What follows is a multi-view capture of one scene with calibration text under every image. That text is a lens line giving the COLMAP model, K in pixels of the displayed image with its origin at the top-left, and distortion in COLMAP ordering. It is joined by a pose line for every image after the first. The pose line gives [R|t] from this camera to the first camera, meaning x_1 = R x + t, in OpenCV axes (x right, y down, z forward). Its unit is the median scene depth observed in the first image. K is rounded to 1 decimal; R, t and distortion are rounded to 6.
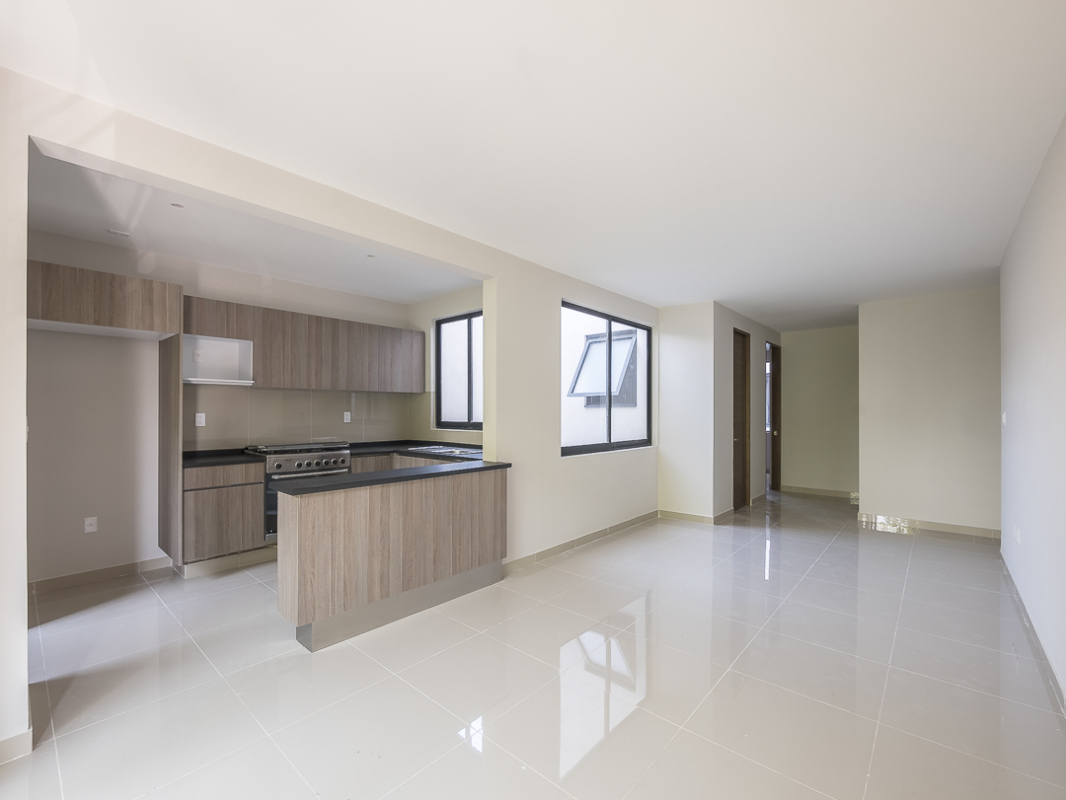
lens RADIAL K [[472.2, 0, 533.0], [0, 472.2, 400.0], [0, 0, 1]] dist [0.000433, 0.000061]
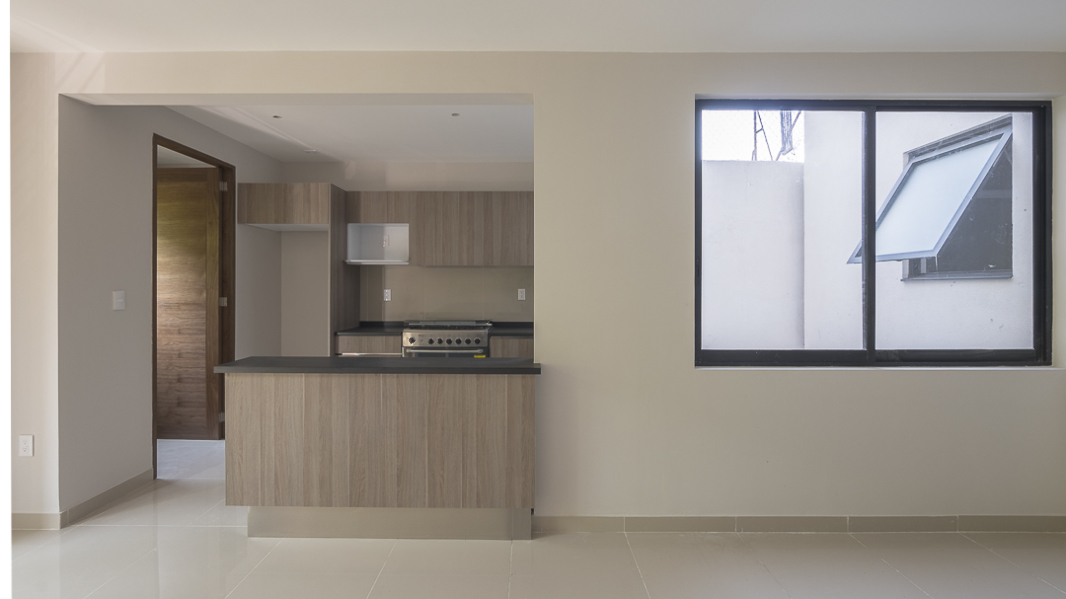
lens RADIAL K [[461.8, 0, 532.9], [0, 461.8, 278.7], [0, 0, 1]] dist [-0.007482, -0.000077]
pose [[0.646076, -0.014034, -0.763144, 0.473154], [0.017754, 0.999837, -0.003356, 0.012922], [0.763067, -0.011381, 0.646219, 0.622062]]
